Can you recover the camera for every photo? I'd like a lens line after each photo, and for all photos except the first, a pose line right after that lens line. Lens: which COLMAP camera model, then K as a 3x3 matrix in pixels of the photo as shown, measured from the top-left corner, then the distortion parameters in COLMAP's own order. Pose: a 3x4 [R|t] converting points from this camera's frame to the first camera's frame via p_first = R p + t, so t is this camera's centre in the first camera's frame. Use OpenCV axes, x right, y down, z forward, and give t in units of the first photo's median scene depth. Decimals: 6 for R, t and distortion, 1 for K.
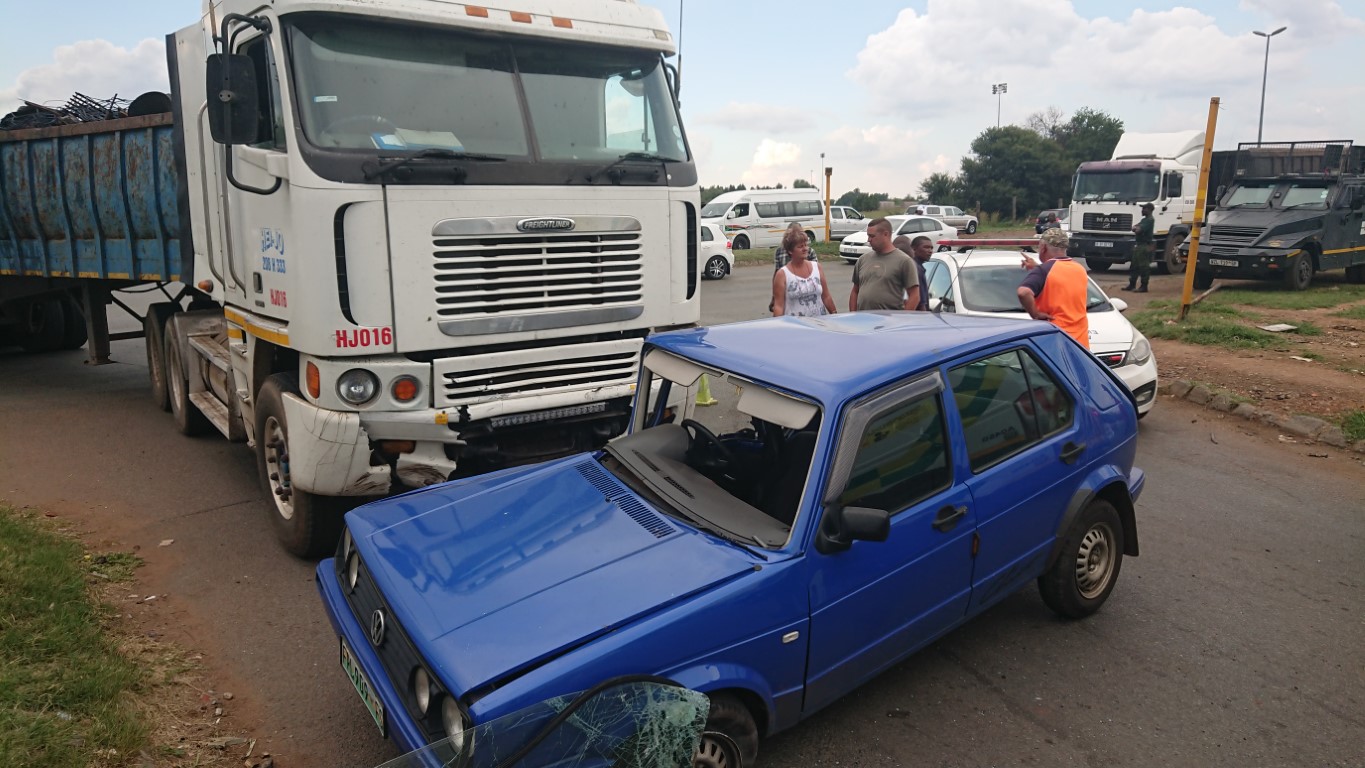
lens RADIAL K [[957.7, 0, 681.1], [0, 957.7, 390.0], [0, 0, 1]] dist [0.006746, 0.007148]
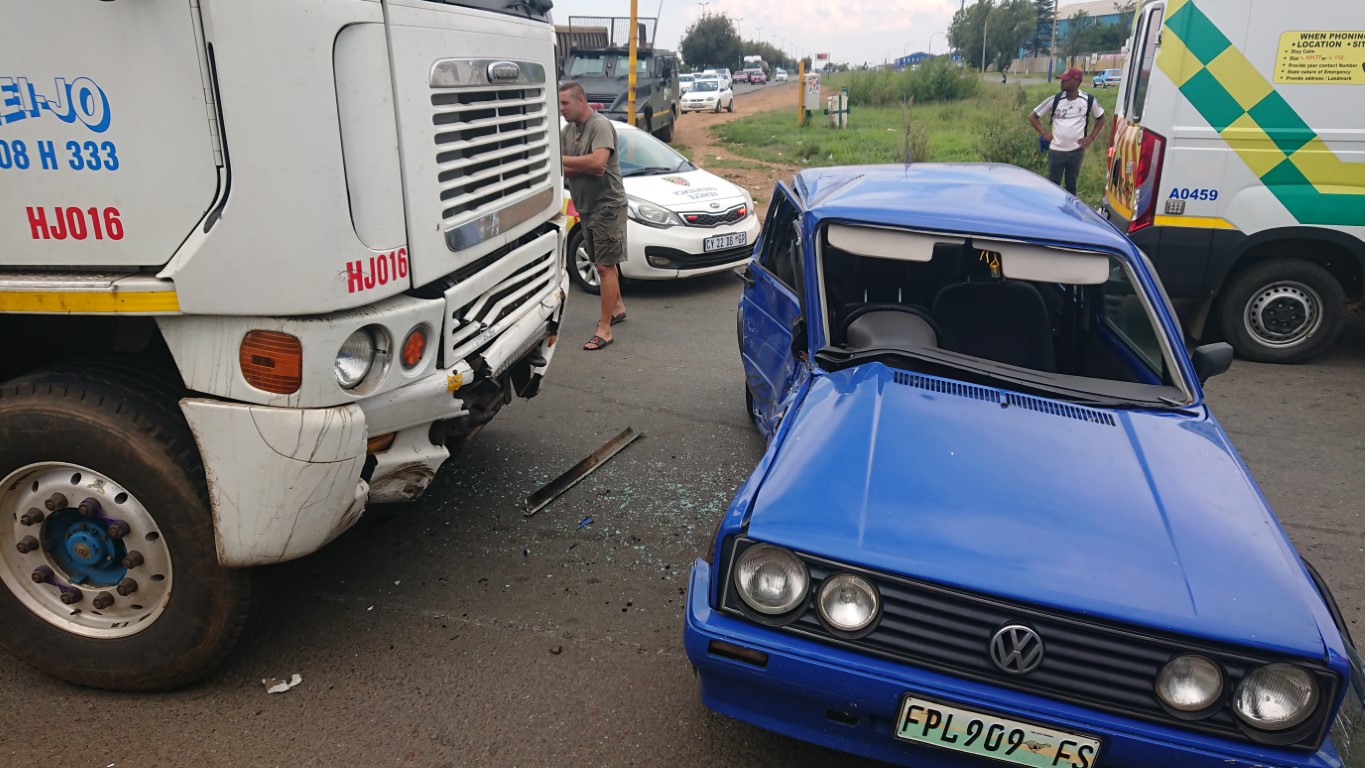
lens RADIAL K [[957.7, 0, 682.0], [0, 957.7, 378.0], [0, 0, 1]] dist [0.006746, 0.007148]
pose [[0.690630, -0.217033, 0.689875, -0.588790], [0.141156, 0.976015, 0.165742, -0.058154], [-0.709299, -0.017086, 0.704700, 0.443591]]
